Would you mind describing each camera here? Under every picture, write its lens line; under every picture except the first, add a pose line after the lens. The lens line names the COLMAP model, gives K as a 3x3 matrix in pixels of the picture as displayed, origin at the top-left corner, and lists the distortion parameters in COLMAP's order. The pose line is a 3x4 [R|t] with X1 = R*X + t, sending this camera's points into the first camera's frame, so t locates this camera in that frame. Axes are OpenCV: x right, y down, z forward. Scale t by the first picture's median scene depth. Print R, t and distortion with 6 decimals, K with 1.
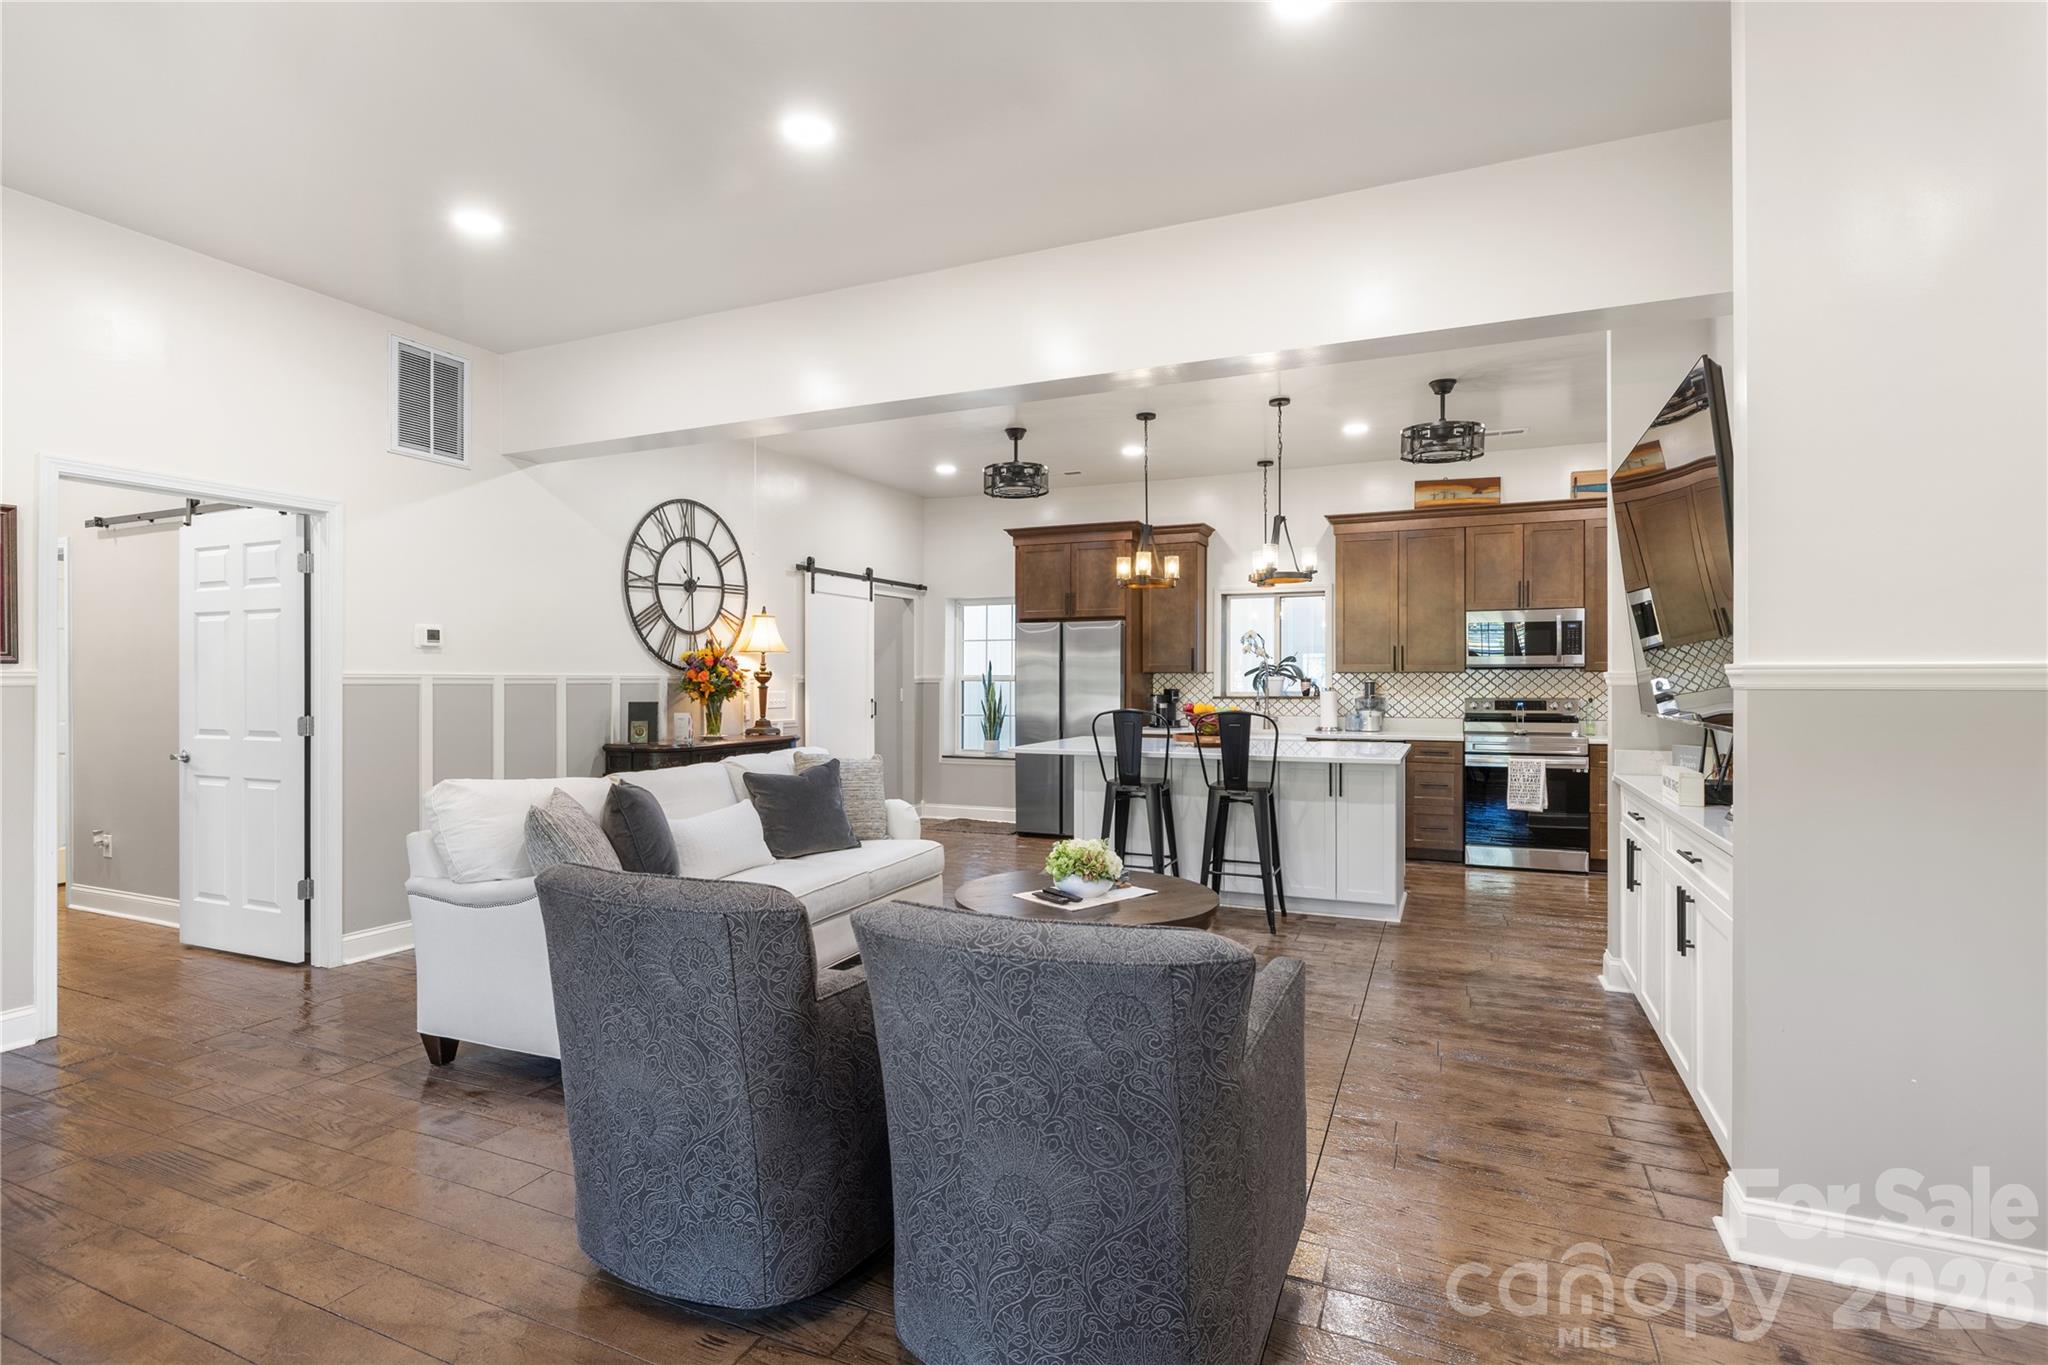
lens RADIAL K [[996.0, 0, 1027.1], [0, 996.0, 684.9], [0, 0, 1]] dist [0.003892, 0.000122]
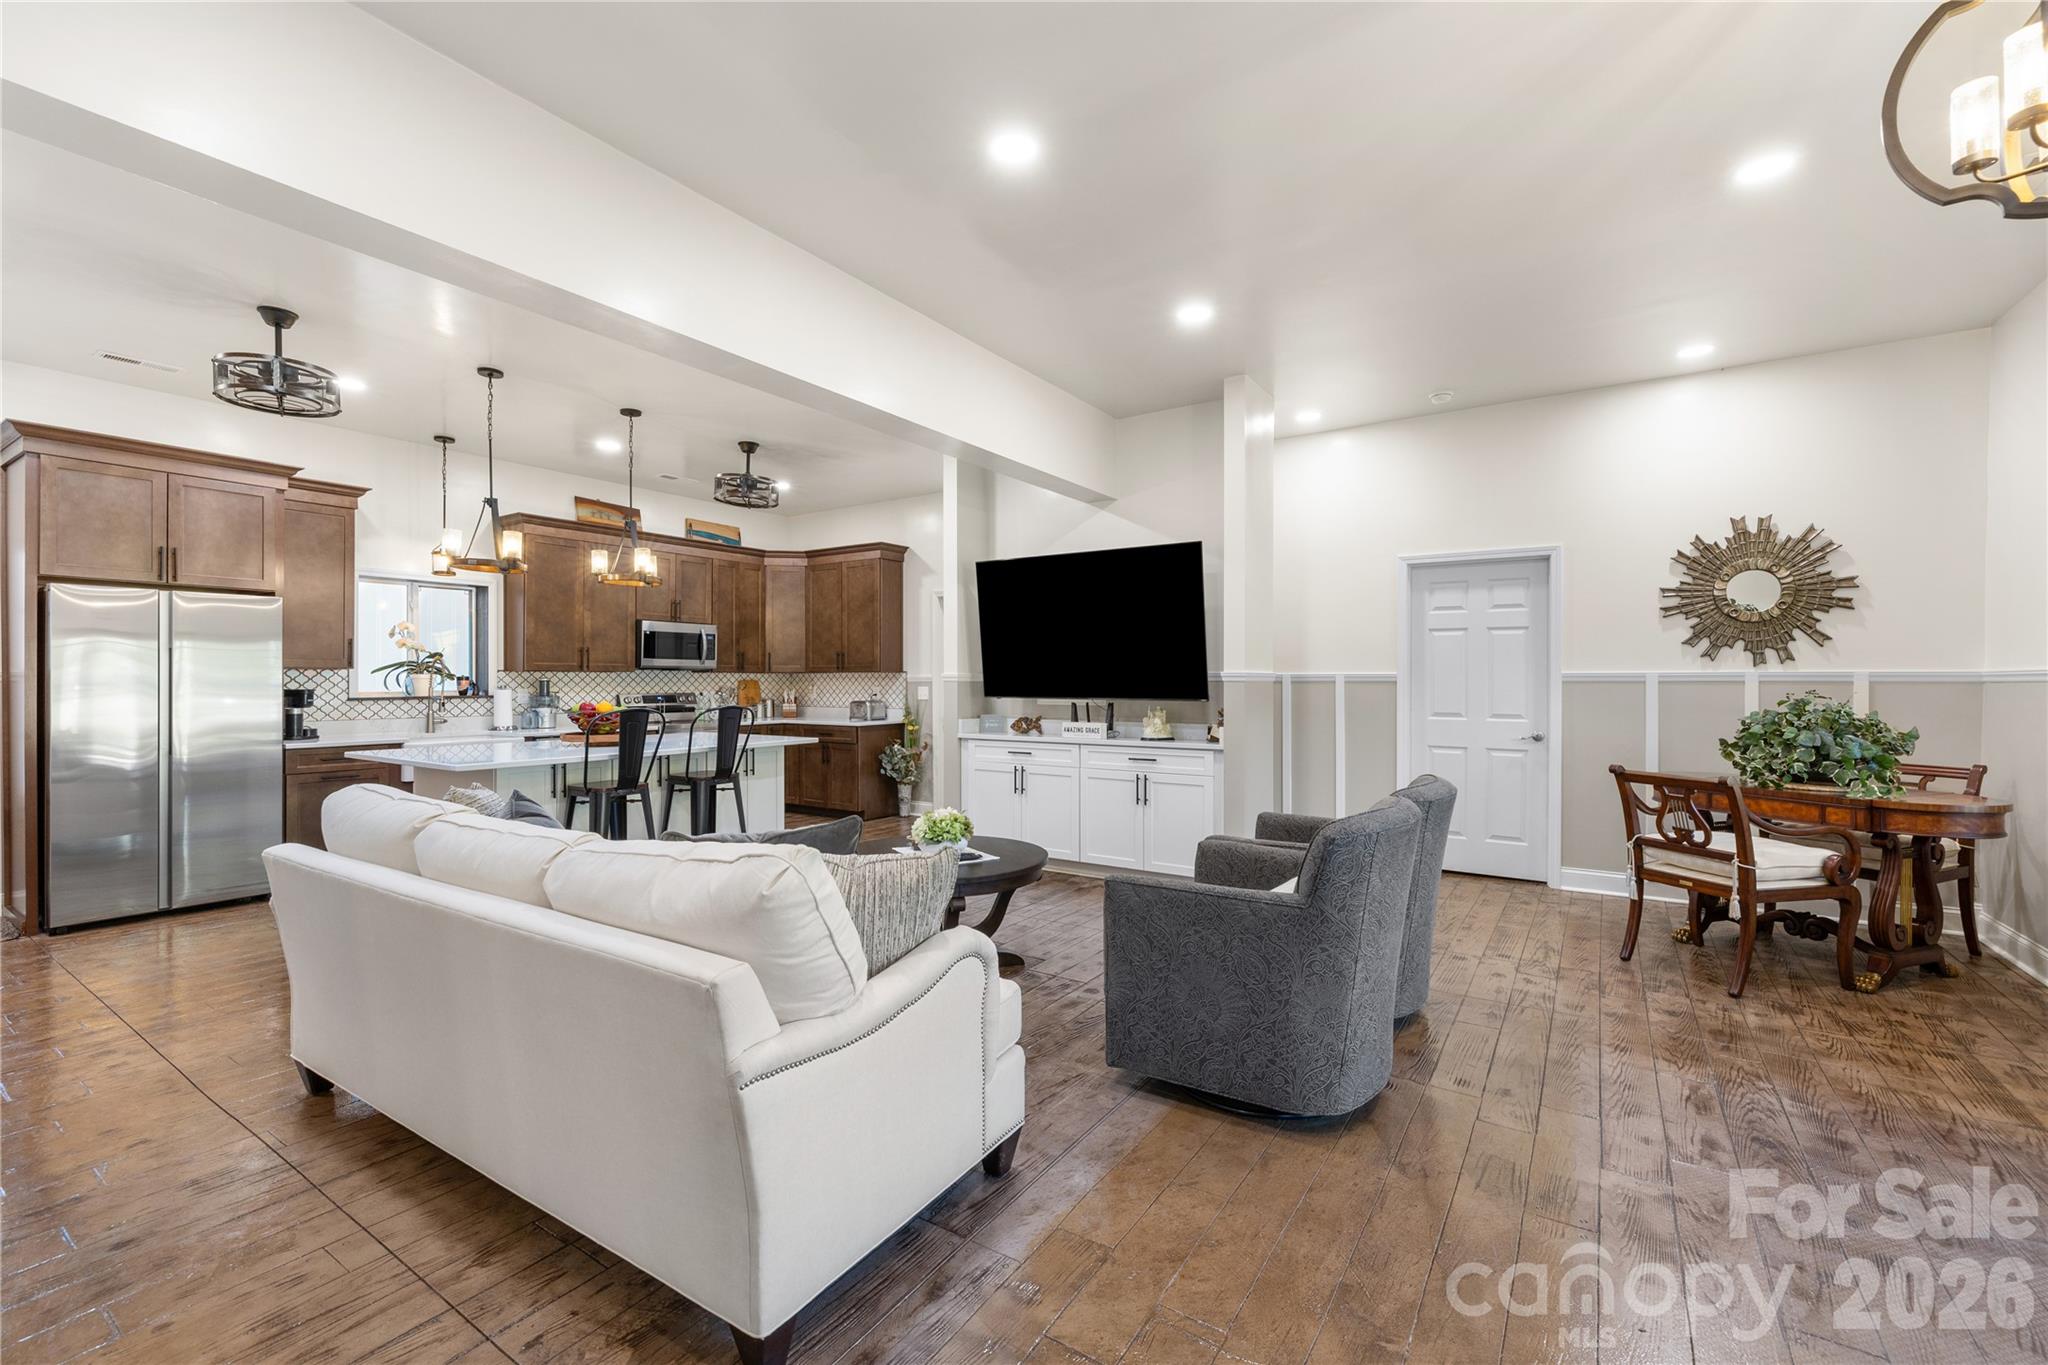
lens RADIAL K [[867.9, 0, 1022.5], [0, 867.9, 678.3], [0, 0, 1]] dist [0.002215, -0.000477]
pose [[0.178444, 0.002574, 0.983947, -0.500142], [0.003259, 0.999990, -0.003207, -0.000554], [-0.983945, 0.003779, 0.178434, 0.381626]]
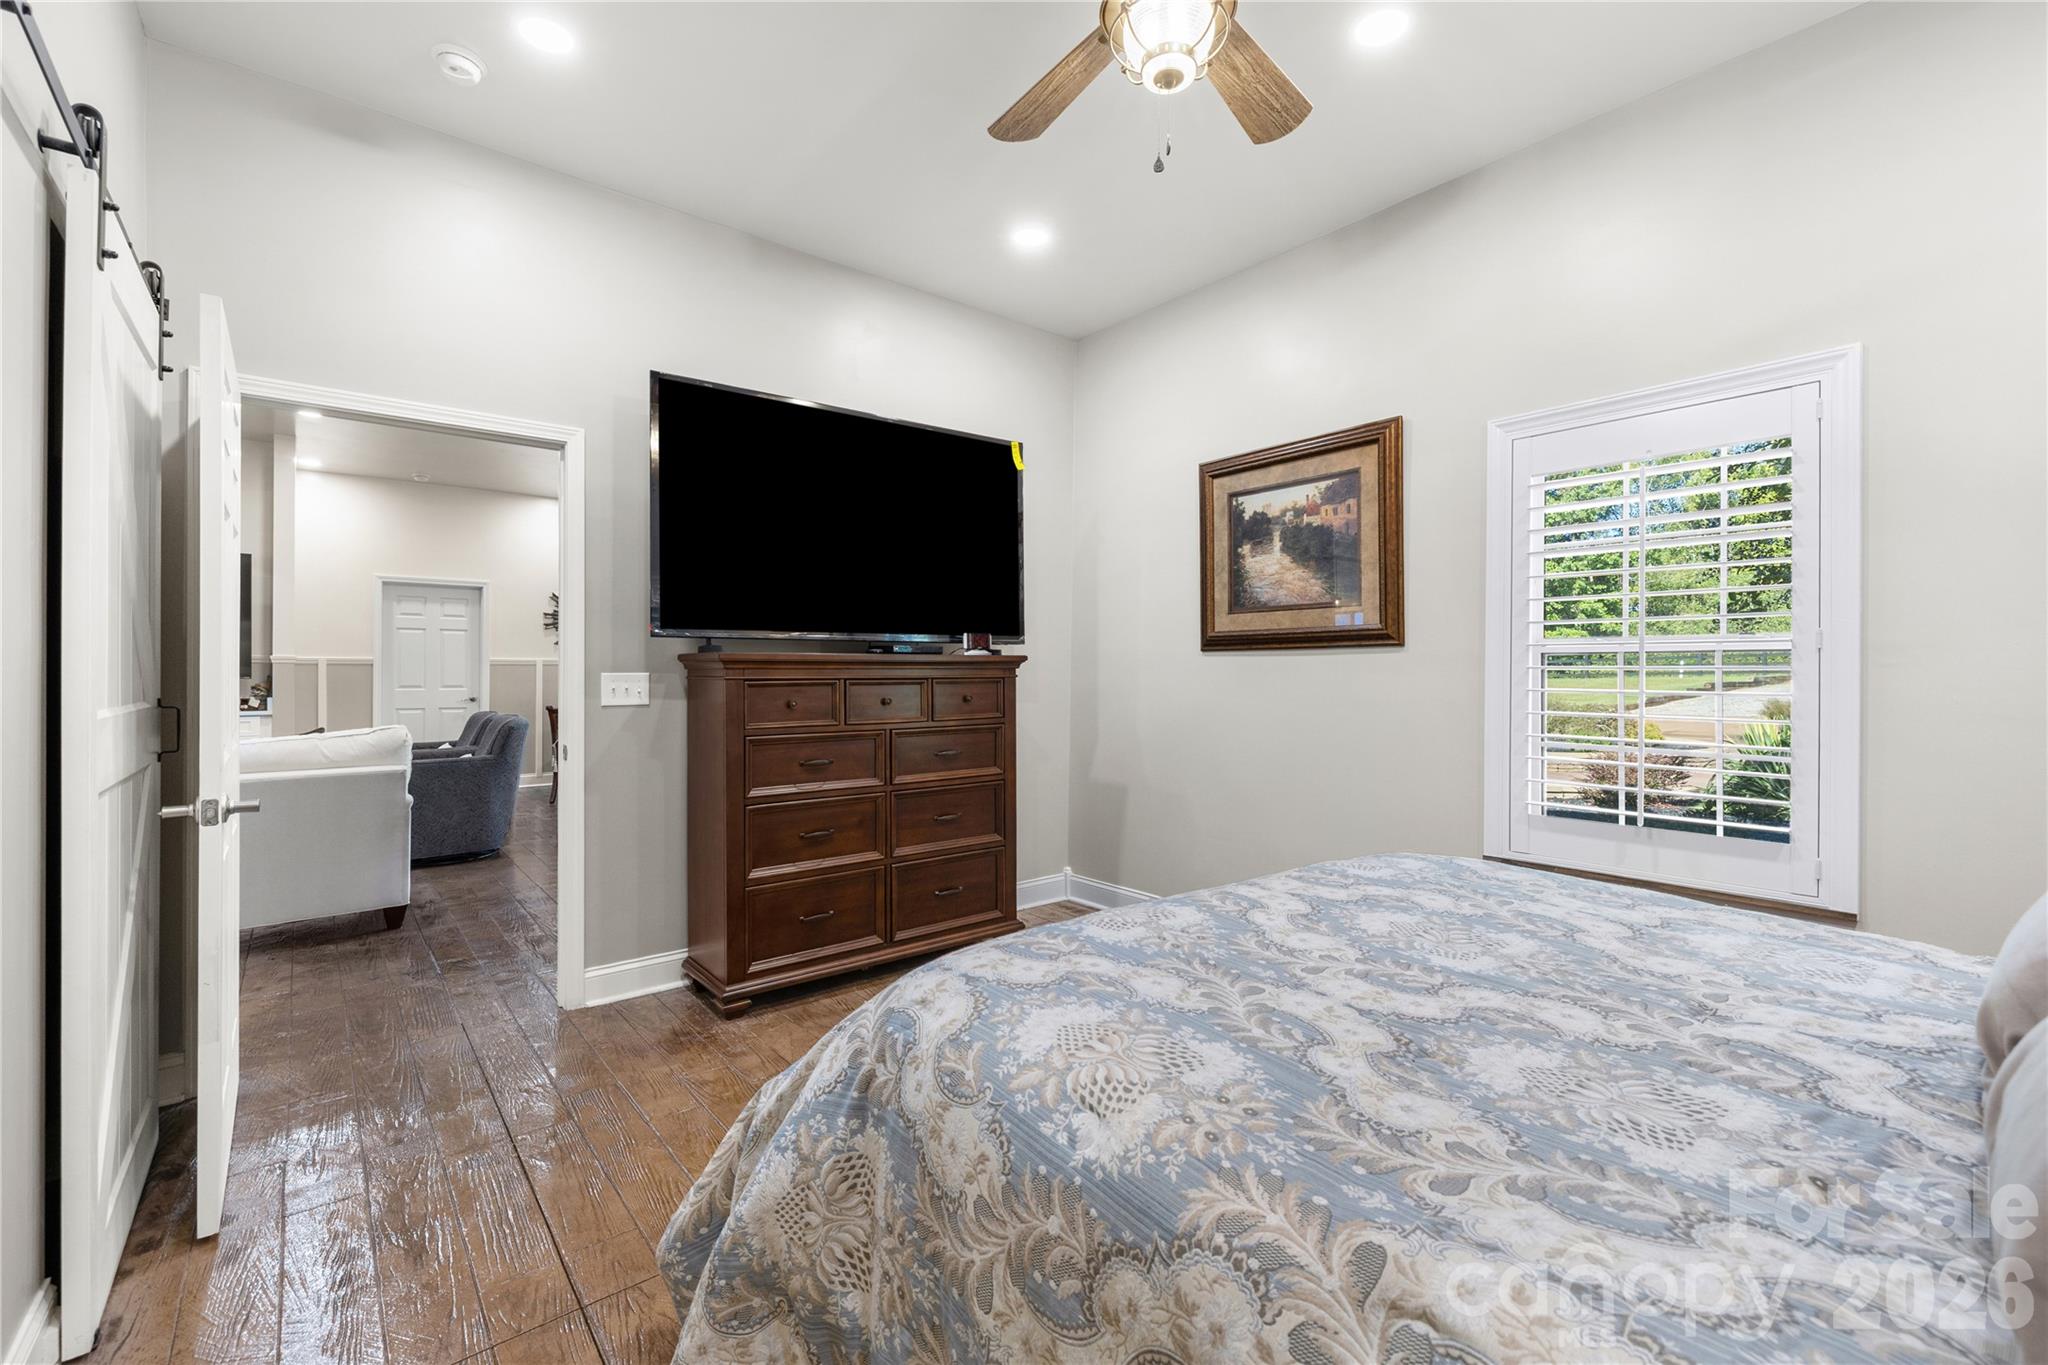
lens RADIAL K [[869.8, 0, 1024.4], [0, 869.8, 666.8], [0, 0, 1]] dist [-0.001350, -0.000050]
pose [[-0.887896, -0.000435, 0.460043, -0.931578], [-0.000369, 1.000000, 0.000234, 0.003993], [-0.460043, 0.000039, -0.887896, 0.811813]]
